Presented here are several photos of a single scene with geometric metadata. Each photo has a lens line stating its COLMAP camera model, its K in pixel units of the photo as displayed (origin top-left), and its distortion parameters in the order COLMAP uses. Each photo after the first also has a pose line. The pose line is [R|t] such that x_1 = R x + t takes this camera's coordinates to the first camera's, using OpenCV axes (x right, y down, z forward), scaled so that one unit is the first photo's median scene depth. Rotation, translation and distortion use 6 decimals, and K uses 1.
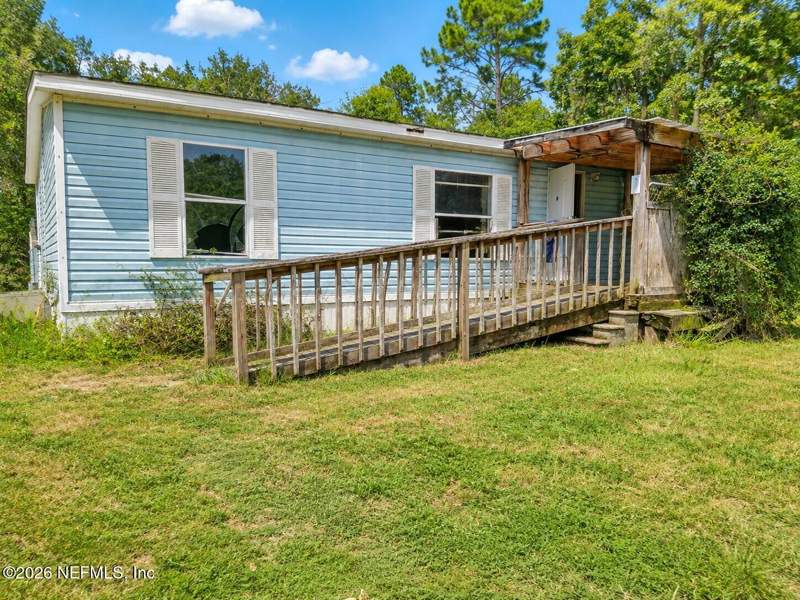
lens RADIAL K [[612.8, 0, 400.0], [0, 612.8, 300.0], [0, 0, 1]] dist [0.054527, -0.000530]
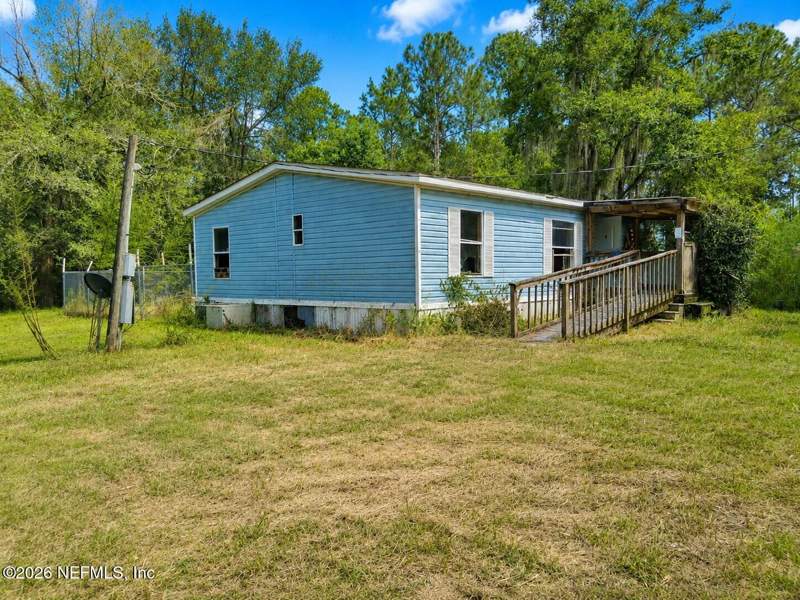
lens RADIAL K [[612.8, 0, 400.0], [0, 612.8, 300.0], [0, 0, 1]] dist [0.054527, -0.000530]
pose [[0.972686, -0.016846, 0.231514, -0.827704], [0.021152, 0.999646, -0.016133, 0.018246], [-0.231161, 0.020590, 0.972698, -0.552379]]
